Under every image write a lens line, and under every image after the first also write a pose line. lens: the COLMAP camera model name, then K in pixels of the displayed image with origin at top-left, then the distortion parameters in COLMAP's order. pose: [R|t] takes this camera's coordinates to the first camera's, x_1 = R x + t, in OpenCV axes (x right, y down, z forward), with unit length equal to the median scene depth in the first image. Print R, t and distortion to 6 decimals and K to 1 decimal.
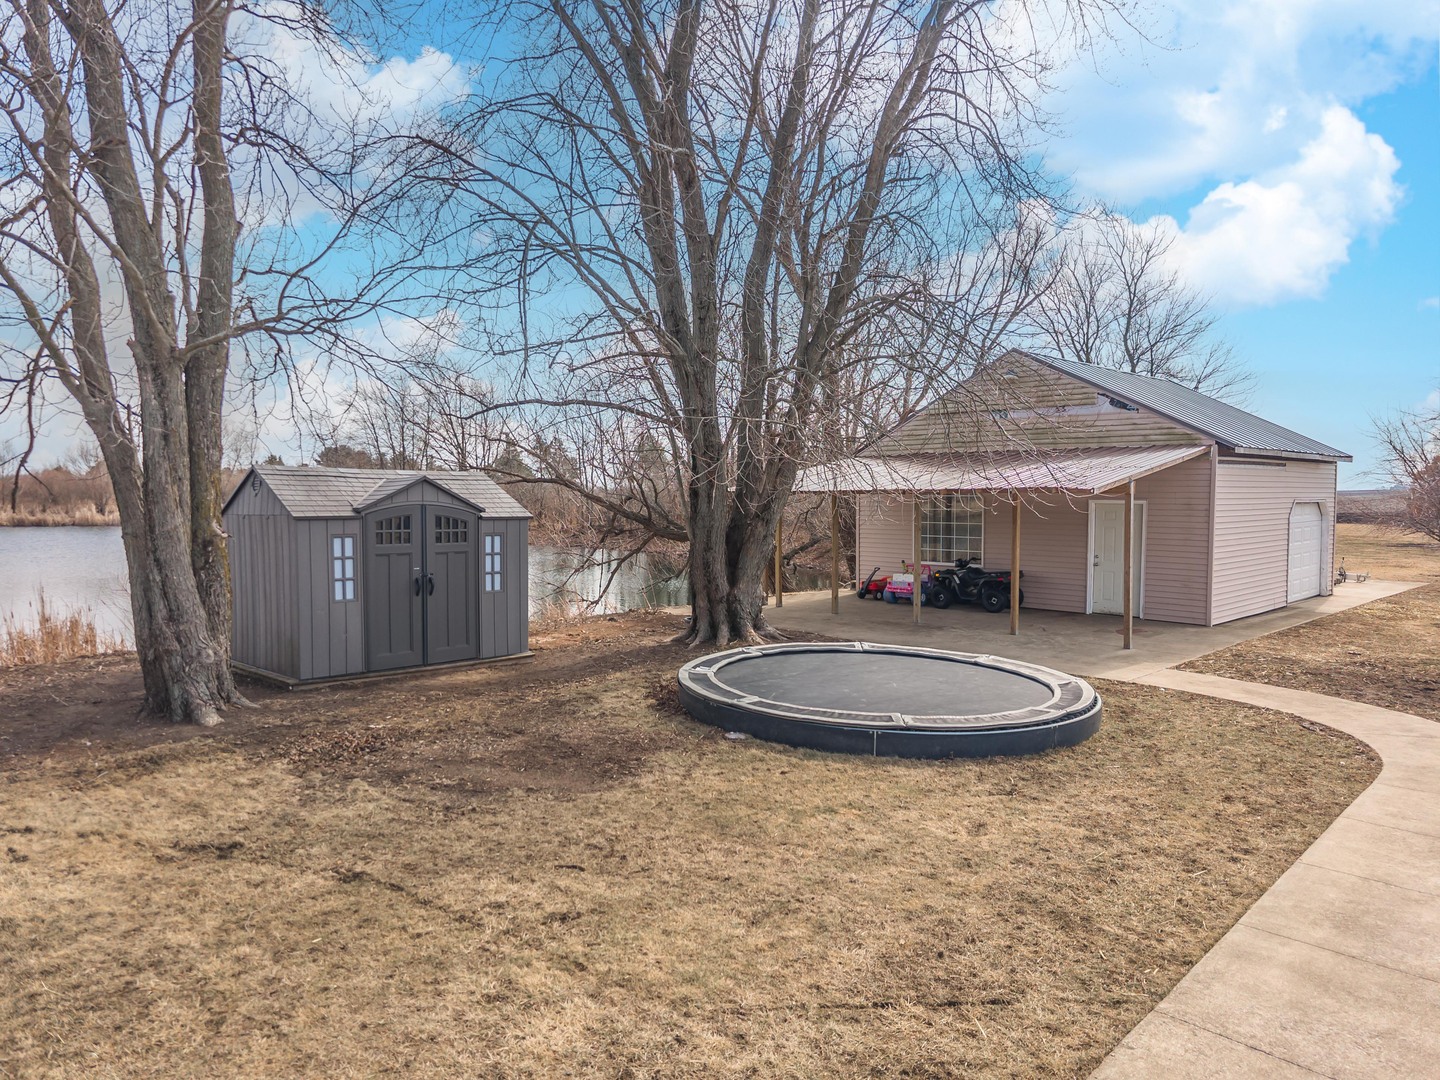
lens RADIAL K [[960.2, 0, 722.2], [0, 960.2, 538.5], [0, 0, 1]] dist [0.028320, -0.028948]
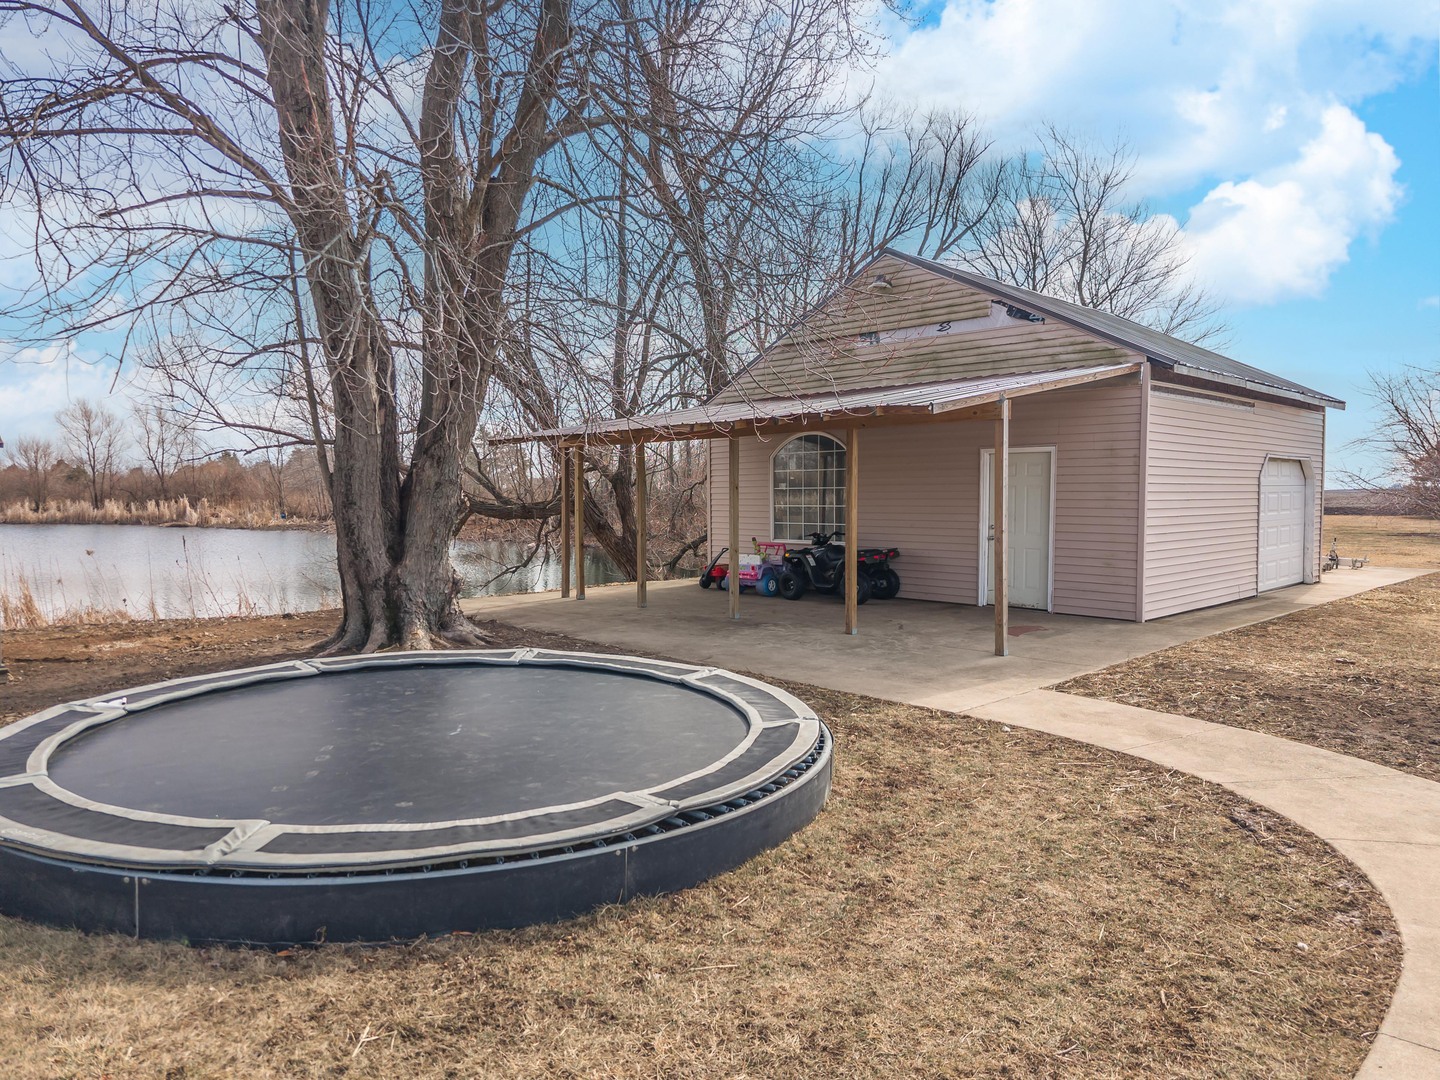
lens RADIAL K [[960.2, 0, 718.9], [0, 960.2, 541.7], [0, 0, 1]] dist [0.028320, -0.028948]
pose [[0.999996, -0.002734, -0.000816, 0.201109], [0.002735, 0.999995, 0.001243, 0.031027], [0.000813, -0.001245, 0.999999, 0.300809]]
